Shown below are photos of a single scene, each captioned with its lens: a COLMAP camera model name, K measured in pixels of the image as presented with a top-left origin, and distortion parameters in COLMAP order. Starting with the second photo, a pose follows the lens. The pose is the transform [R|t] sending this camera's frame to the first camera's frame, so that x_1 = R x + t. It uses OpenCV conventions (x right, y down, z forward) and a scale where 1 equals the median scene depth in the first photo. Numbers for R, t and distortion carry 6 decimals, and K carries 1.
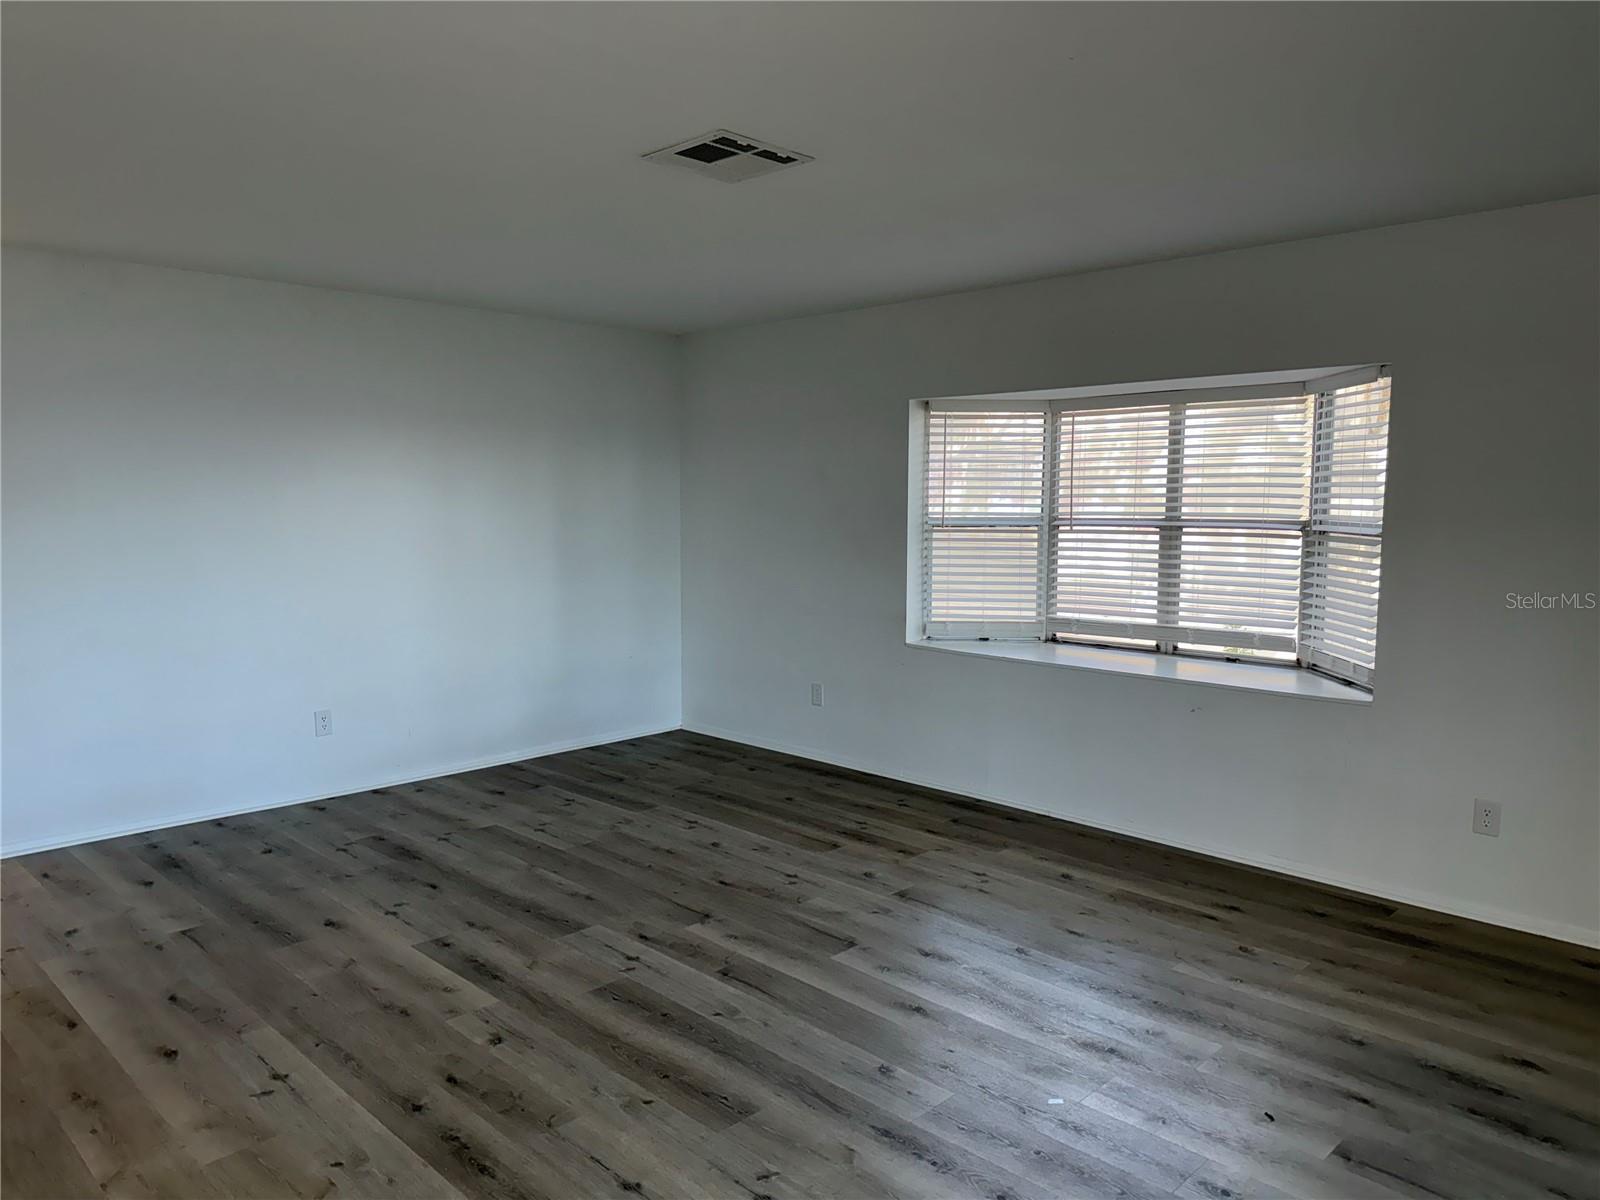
lens RADIAL K [[1116.0, 0, 800.2], [0, 1116.0, 607.1], [0, 0, 1]] dist [0.061721, -0.079090]
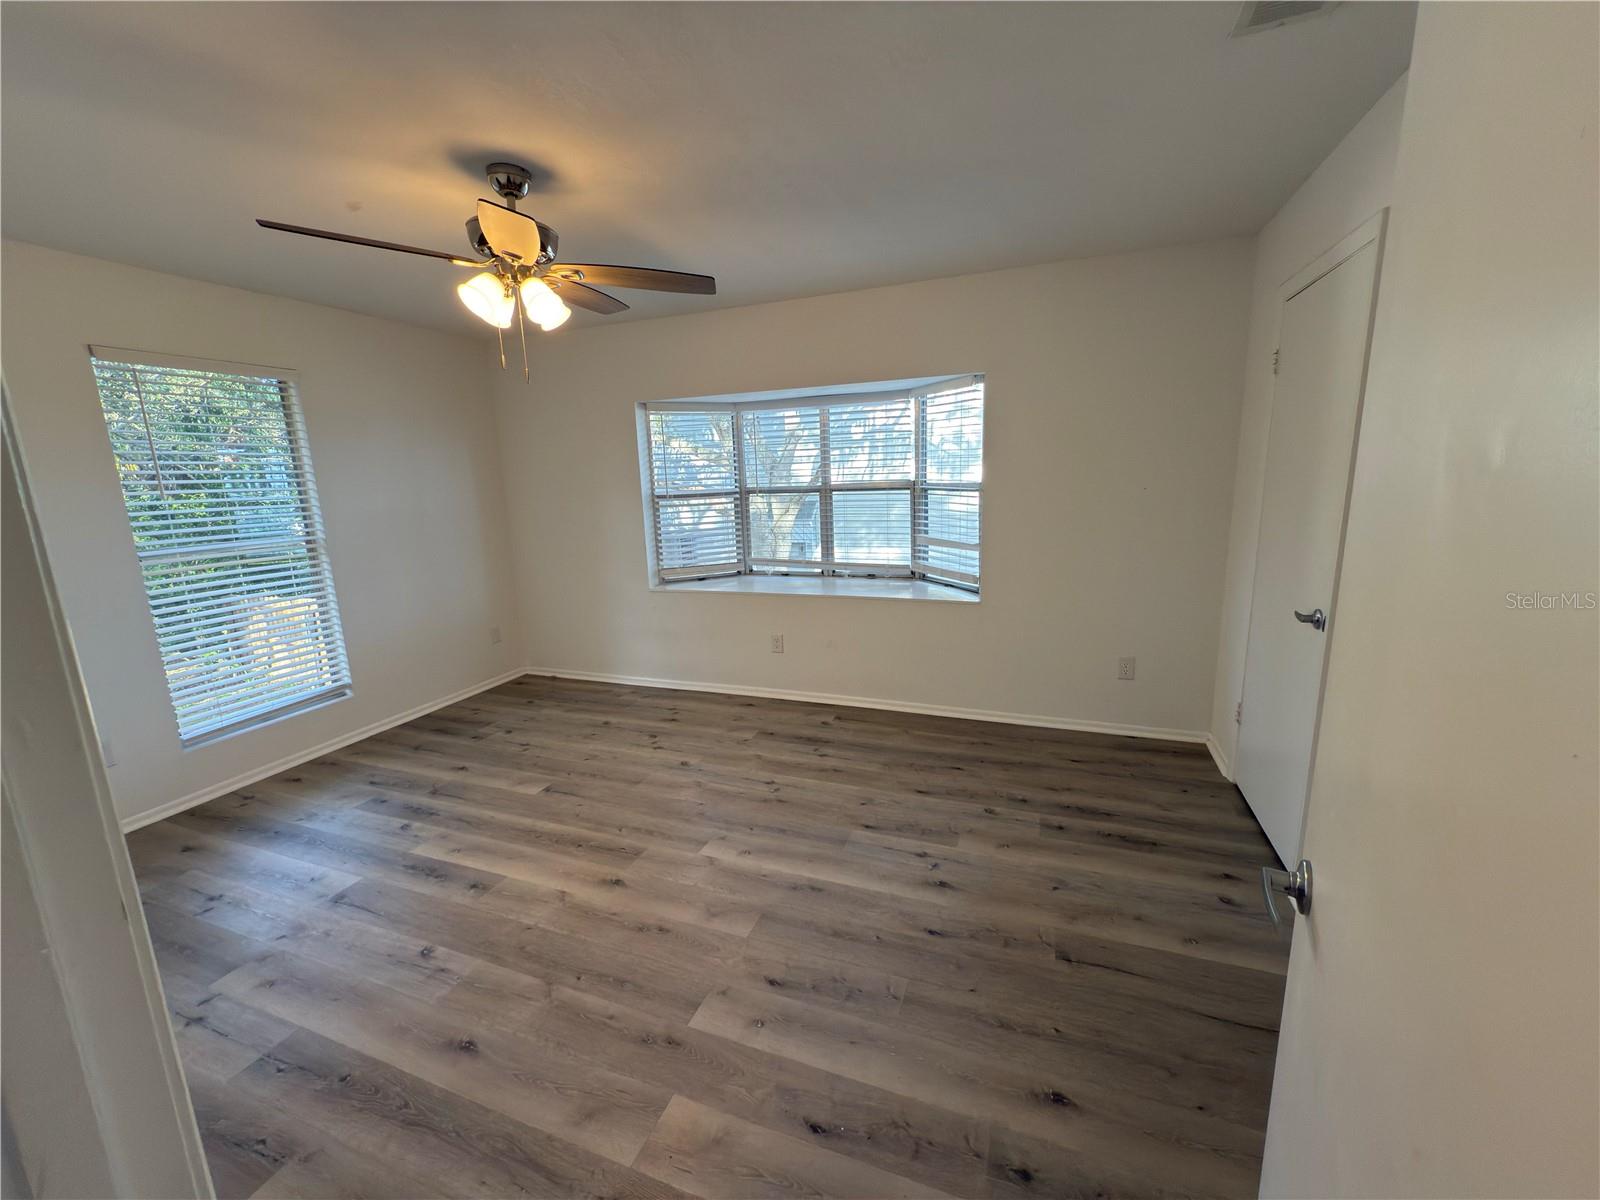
lens RADIAL K [[637.9, 0, 791.4], [0, 637.9, 594.9], [0, 0, 1]] dist [-0.000713, -0.000413]
pose [[0.907572, -0.113895, 0.404154, -0.071845], [0.081081, 0.991931, 0.097460, -0.023524], [-0.411994, -0.055683, 0.909484, 0.283773]]
